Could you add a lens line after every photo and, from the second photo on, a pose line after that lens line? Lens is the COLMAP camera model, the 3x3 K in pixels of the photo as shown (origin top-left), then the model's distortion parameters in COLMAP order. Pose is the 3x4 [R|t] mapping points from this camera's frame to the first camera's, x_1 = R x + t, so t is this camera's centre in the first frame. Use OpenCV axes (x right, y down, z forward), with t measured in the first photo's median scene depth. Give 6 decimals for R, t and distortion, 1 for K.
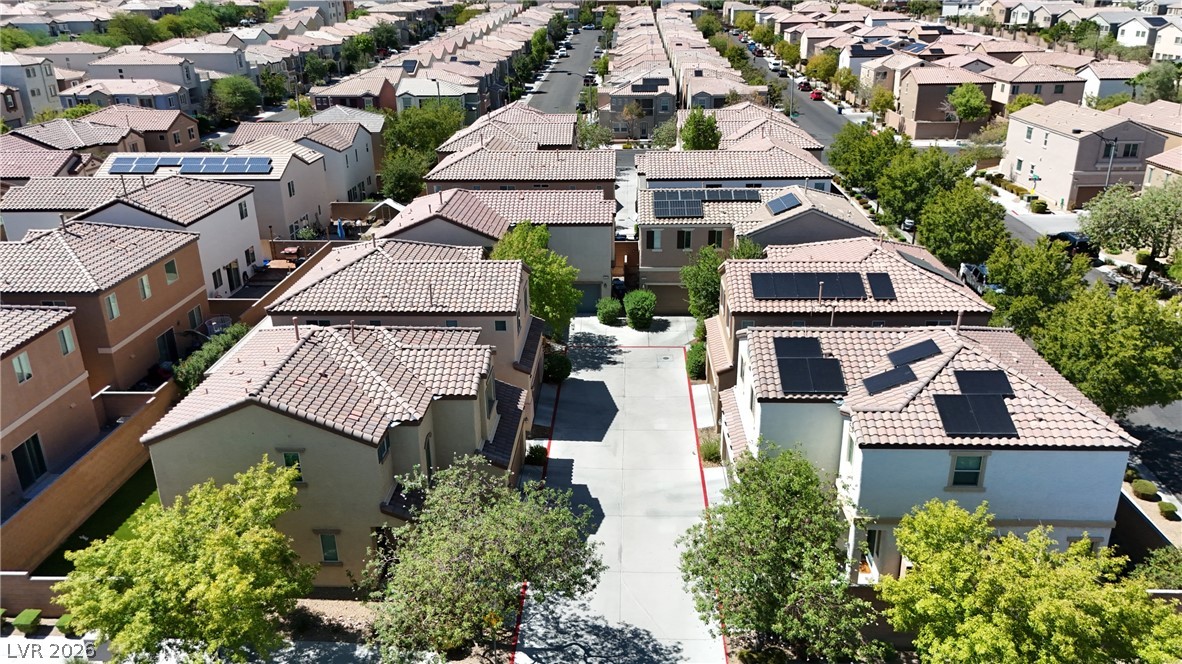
lens RADIAL K [[874.8, 0, 591.8], [0, 874.8, 327.7], [0, 0, 1]] dist [0.087711, -0.103561]
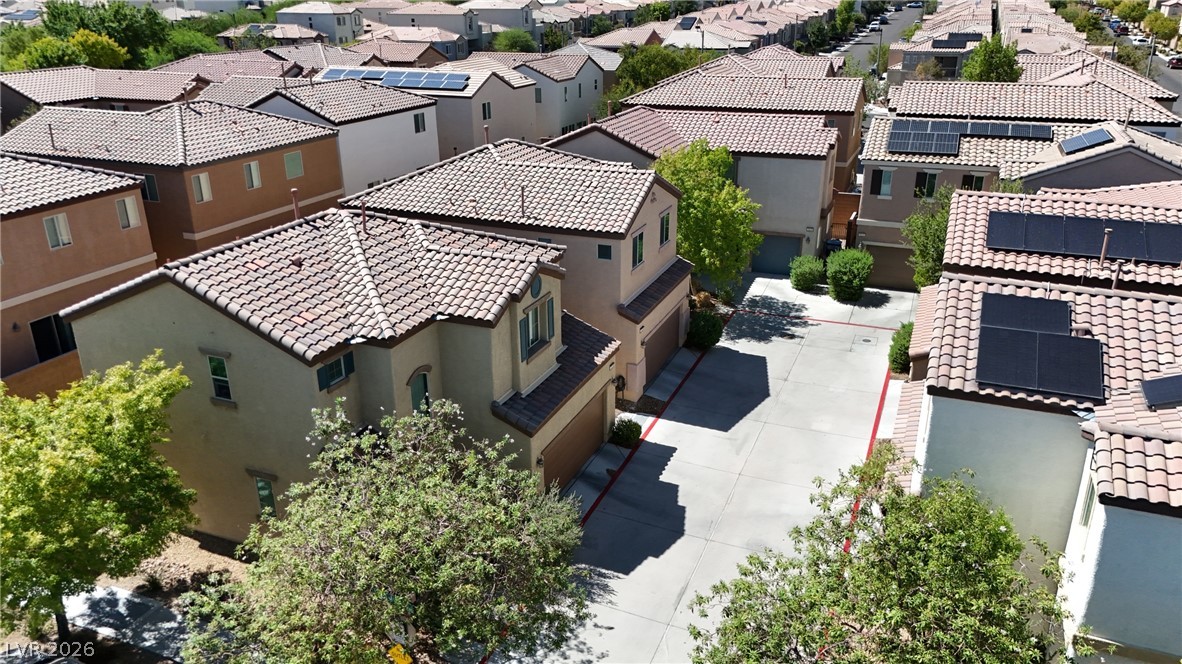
lens RADIAL K [[869.6, 0, 592.9], [0, 869.6, 331.9], [0, 0, 1]] dist [0.078604, -0.080578]
pose [[0.939157, 0.130767, -0.317623, 0.099791], [-0.127799, 0.991338, 0.030260, 0.034392], [0.318828, 0.012173, 0.947734, 0.238385]]
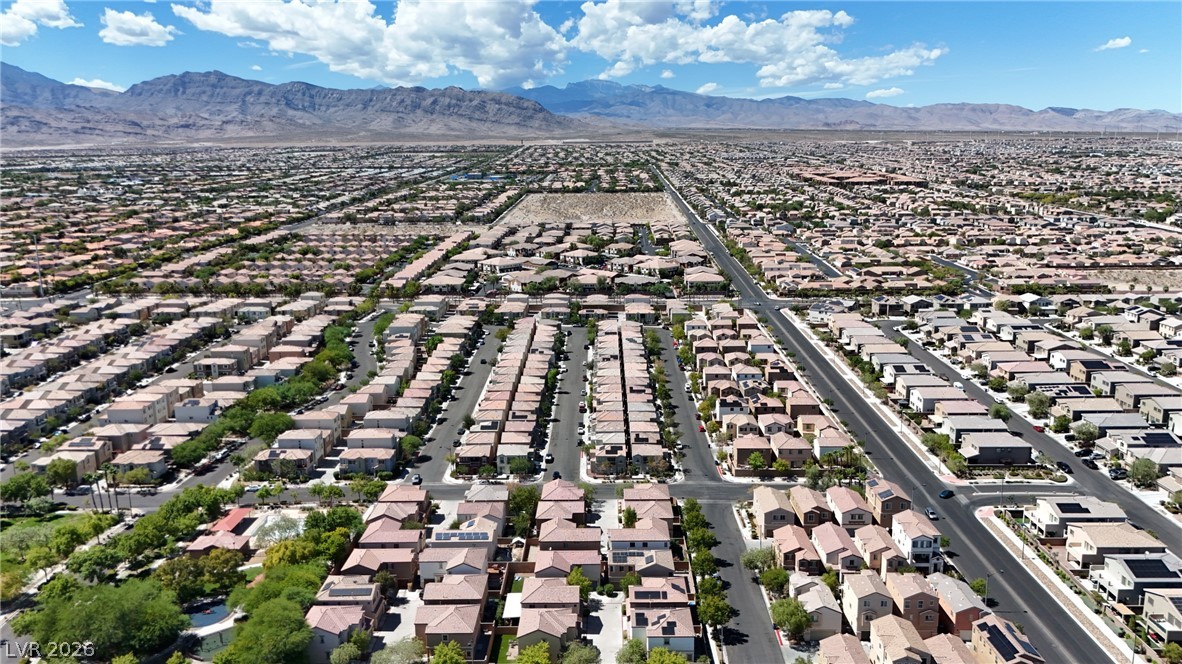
lens RADIAL K [[874.8, 0, 591.8], [0, 874.8, 327.7], [0, 0, 1]] dist [0.087711, -0.103561]
pose [[0.999625, -0.004083, 0.027071, -0.105494], [0.008596, 0.985619, -0.168766, -0.474689], [-0.025992, 0.168935, 0.985284, -2.678842]]
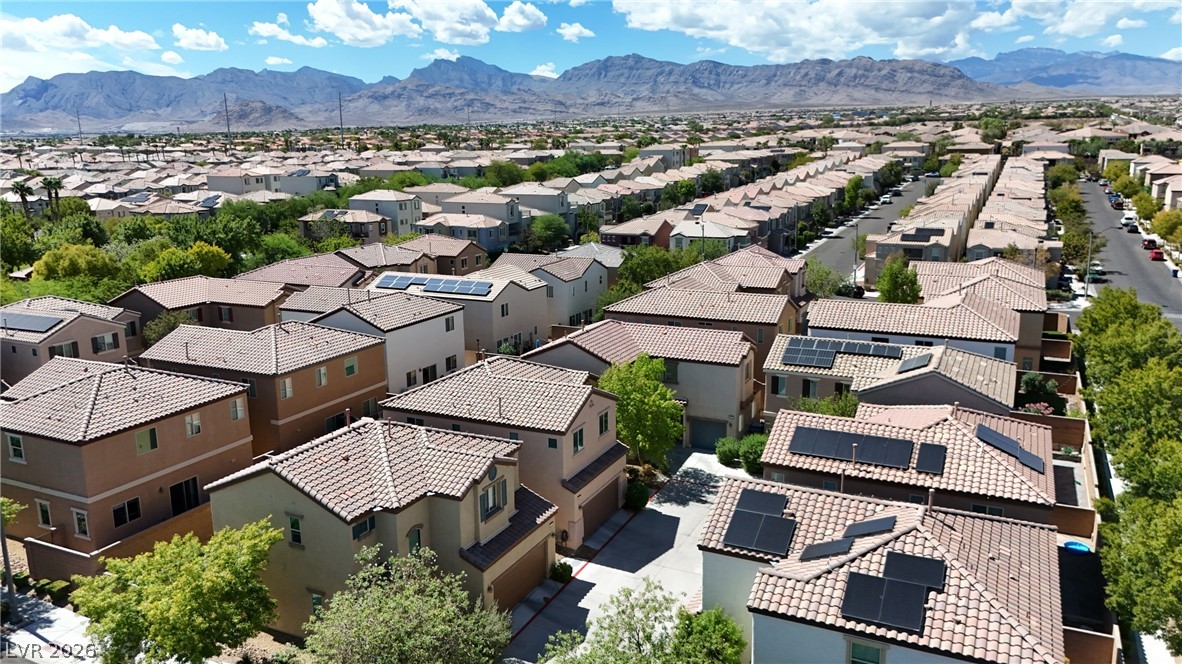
lens RADIAL K [[874.8, 0, 591.8], [0, 874.8, 327.7], [0, 0, 1]] dist [0.087711, -0.103561]
pose [[0.915920, 0.085004, -0.392255, 0.277225], [-0.143528, 0.982058, -0.122321, -0.013608], [0.374819, 0.168335, 0.911687, 0.003460]]
